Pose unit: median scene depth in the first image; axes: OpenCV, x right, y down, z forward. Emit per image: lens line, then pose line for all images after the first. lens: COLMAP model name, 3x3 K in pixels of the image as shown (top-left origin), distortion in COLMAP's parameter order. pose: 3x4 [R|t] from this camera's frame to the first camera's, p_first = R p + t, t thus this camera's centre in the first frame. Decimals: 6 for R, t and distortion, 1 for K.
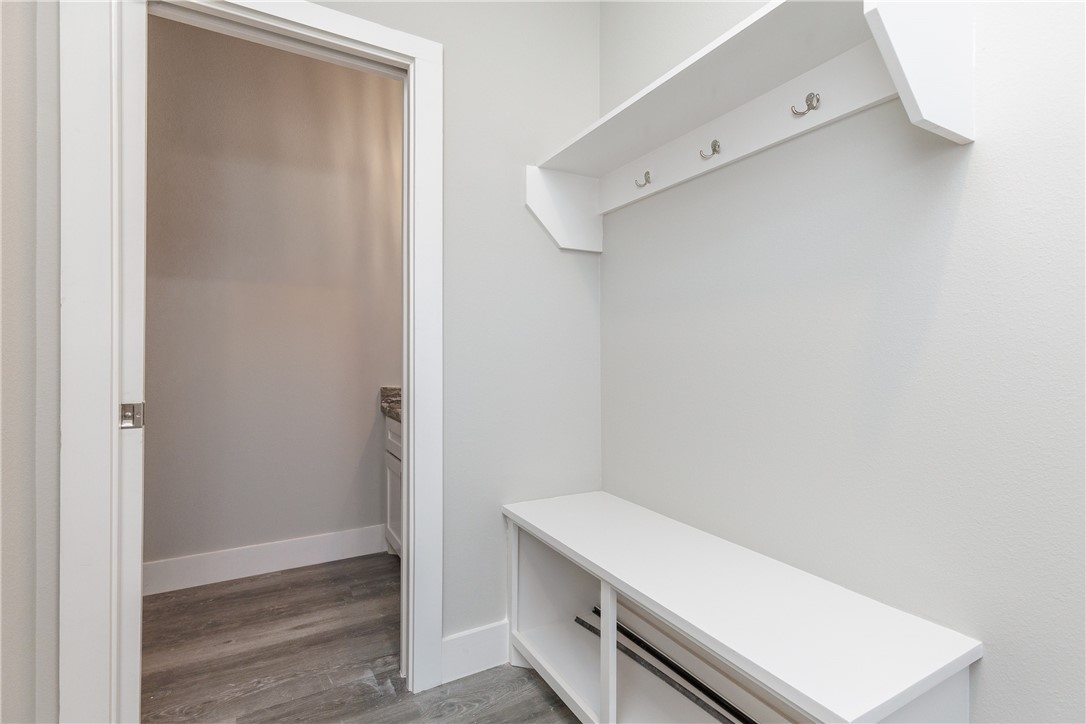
lens RADIAL K [[491.8, 0, 547.1], [0, 491.8, 359.6], [0, 0, 1]] dist [0.011574, -0.000049]
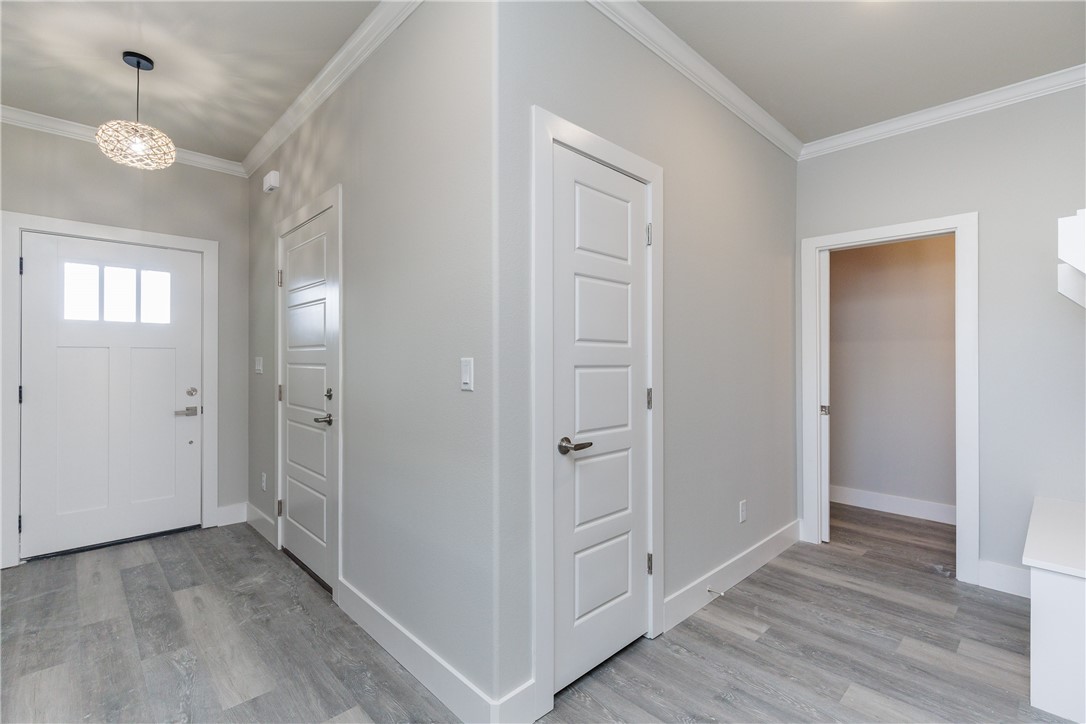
lens RADIAL K [[491.8, 0, 548.1], [0, 491.8, 360.2], [0, 0, 1]] dist [0.011574, -0.000049]
pose [[0.245919, -0.003759, -0.969283, 1.078503], [0.000043, 0.999993, -0.003868, -0.114399], [0.969290, 0.000910, 0.245917, -0.861036]]
